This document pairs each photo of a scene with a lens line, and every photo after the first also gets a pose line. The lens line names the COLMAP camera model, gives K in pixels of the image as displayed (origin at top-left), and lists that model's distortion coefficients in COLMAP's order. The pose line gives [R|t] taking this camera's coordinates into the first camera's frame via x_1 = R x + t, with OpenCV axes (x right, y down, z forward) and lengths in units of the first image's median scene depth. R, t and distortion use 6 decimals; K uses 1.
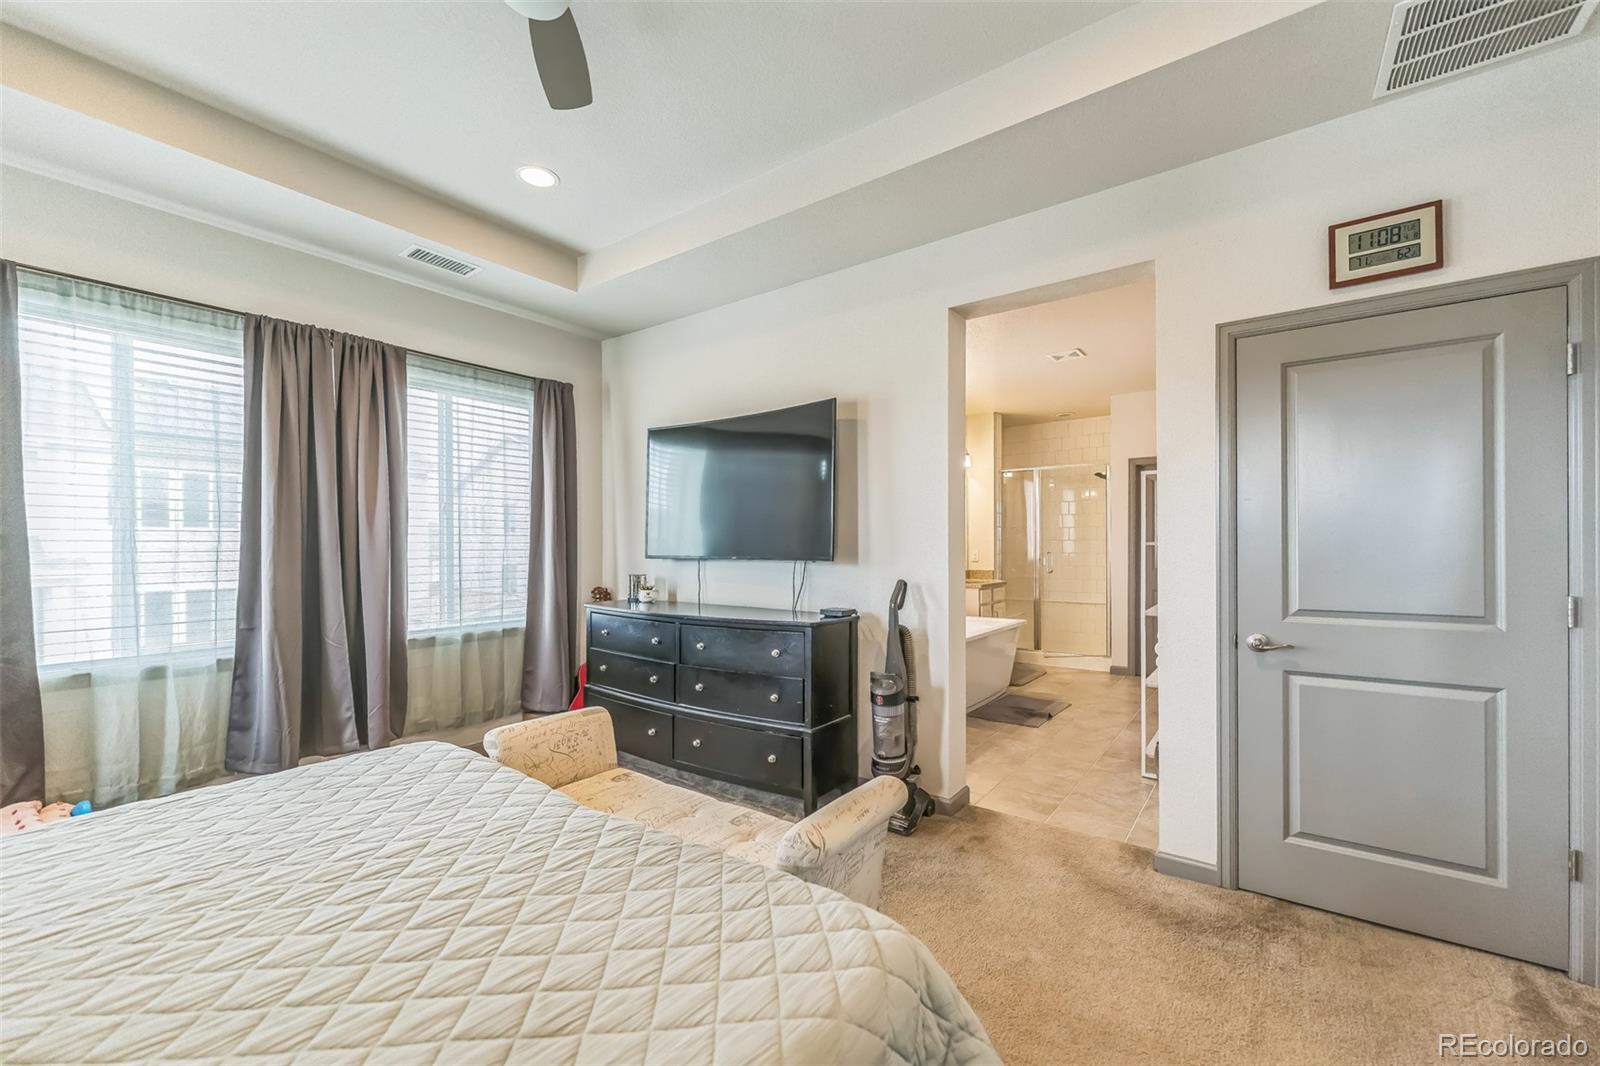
lens RADIAL K [[646.6, 0, 811.9], [0, 646.6, 547.0], [0, 0, 1]] dist [0.000193, -0.001096]
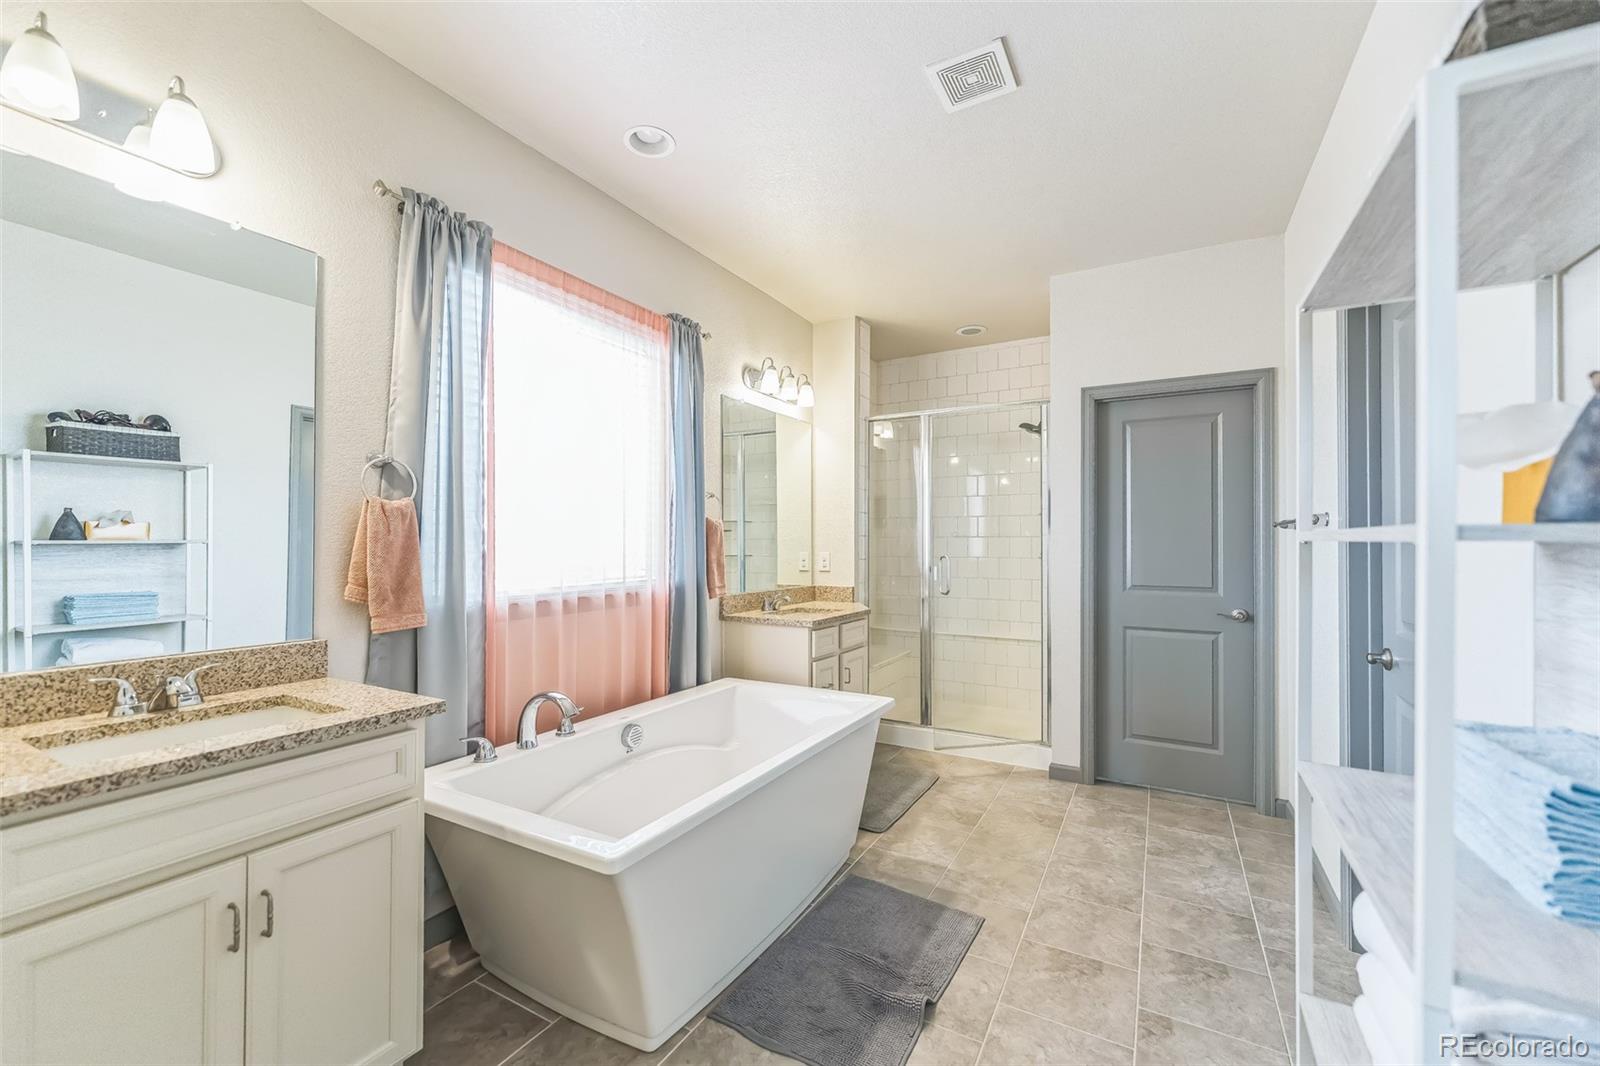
lens RADIAL K [[646.6, 0, 789.8], [0, 646.6, 538.1], [0, 0, 1]] dist [0.000193, -0.001096]
pose [[0.995086, 0.008712, 0.098631, 0.168492], [-0.007625, 0.999906, -0.011394, -0.001641], [-0.098721, 0.010586, 0.995059, 0.429832]]
